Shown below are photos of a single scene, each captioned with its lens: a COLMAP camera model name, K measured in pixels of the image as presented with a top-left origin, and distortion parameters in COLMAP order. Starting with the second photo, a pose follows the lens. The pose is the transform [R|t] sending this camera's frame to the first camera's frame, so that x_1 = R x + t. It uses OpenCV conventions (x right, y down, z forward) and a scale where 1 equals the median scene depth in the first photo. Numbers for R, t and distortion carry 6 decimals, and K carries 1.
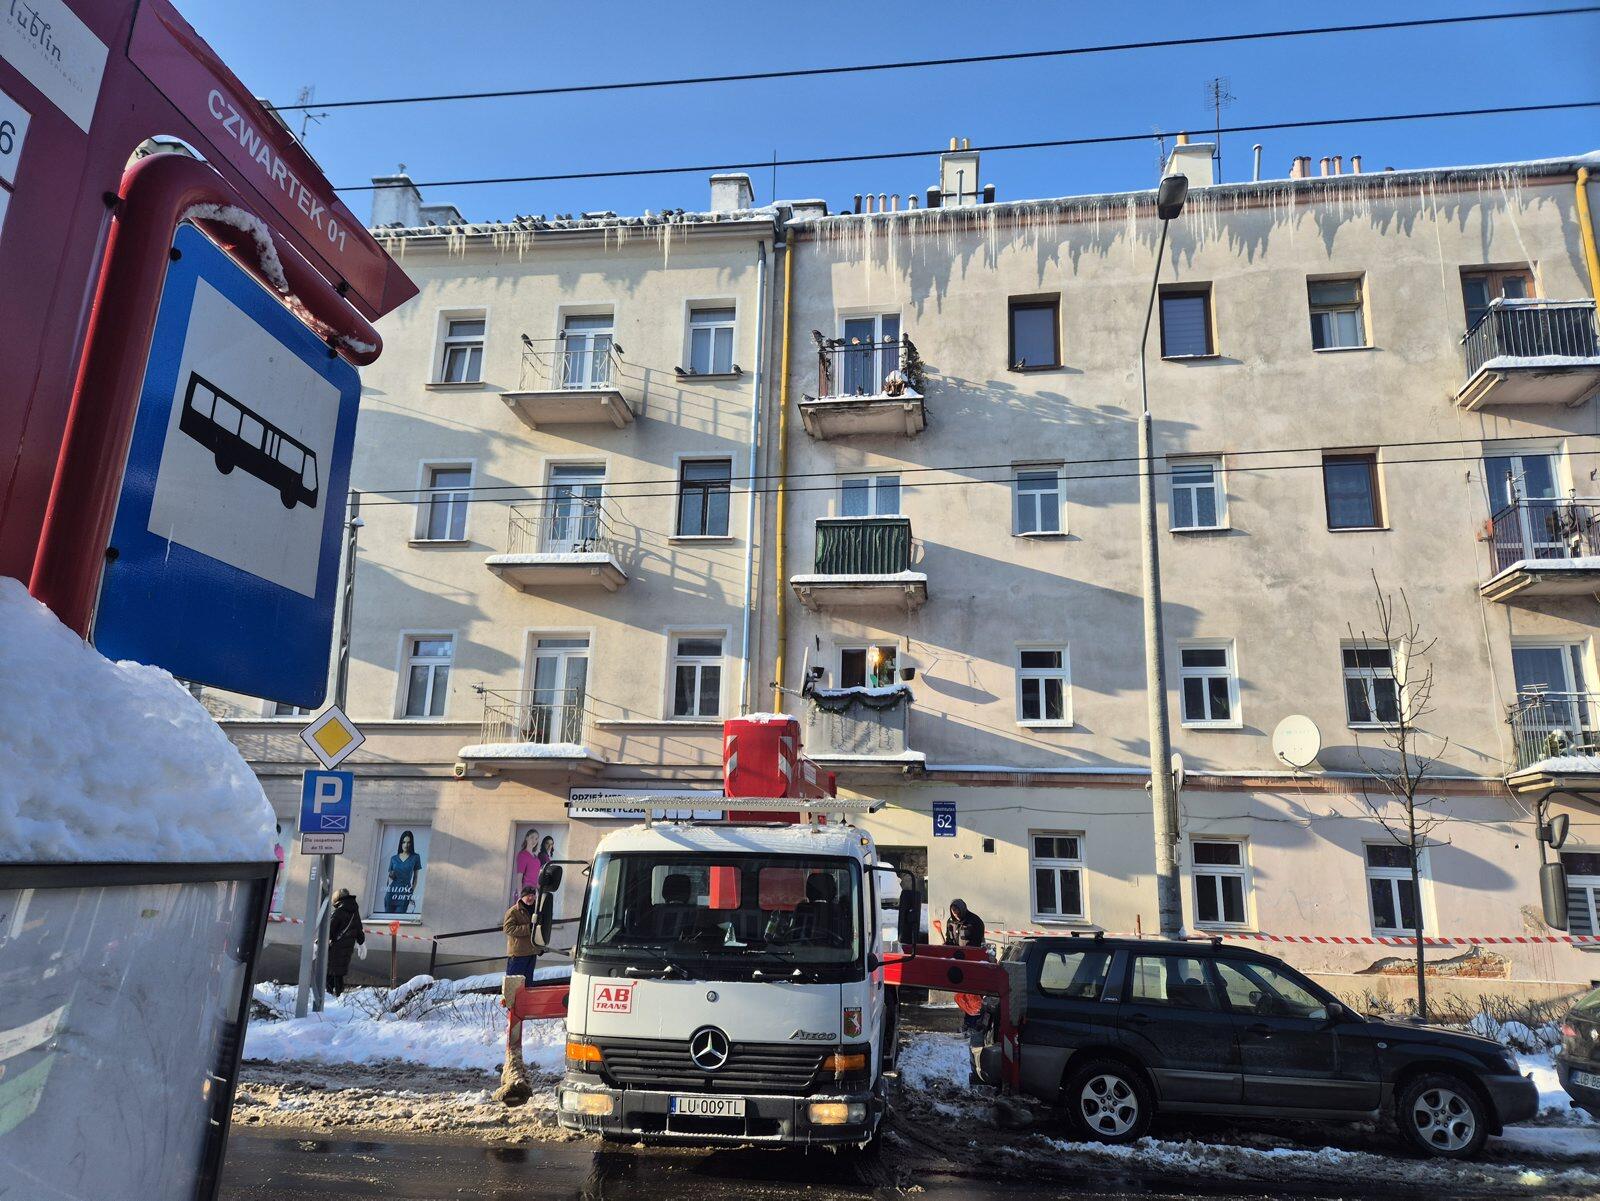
lens RADIAL K [[1091.1, 0, 798.5], [0, 1091.1, 623.9], [0, 0, 1]] dist [0.102473, -0.000191]
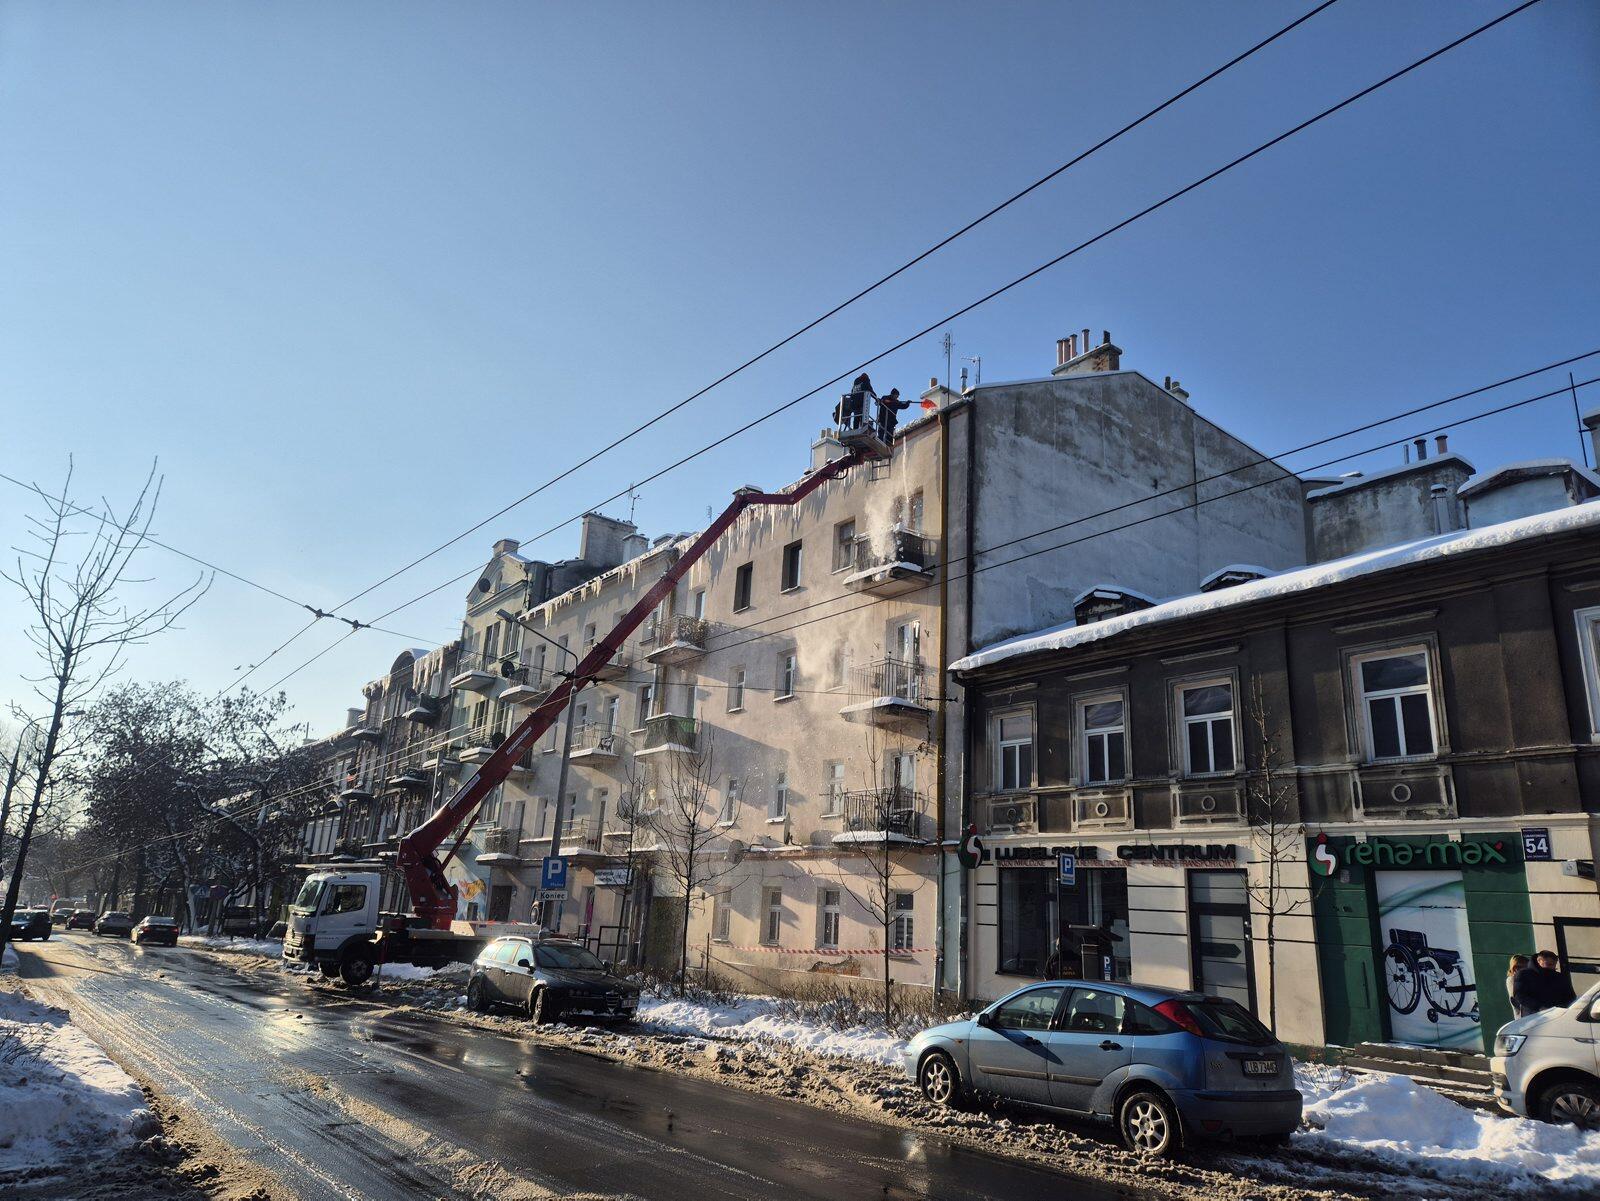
lens RADIAL K [[1091.1, 0, 796.0], [0, 1091.1, 606.2], [0, 0, 1]] dist [0.102473, -0.000191]
pose [[0.656404, -0.187354, -0.730775, 1.560522], [0.142201, 0.982035, -0.124043, -0.015436], [0.740886, -0.022495, 0.671254, -0.077498]]
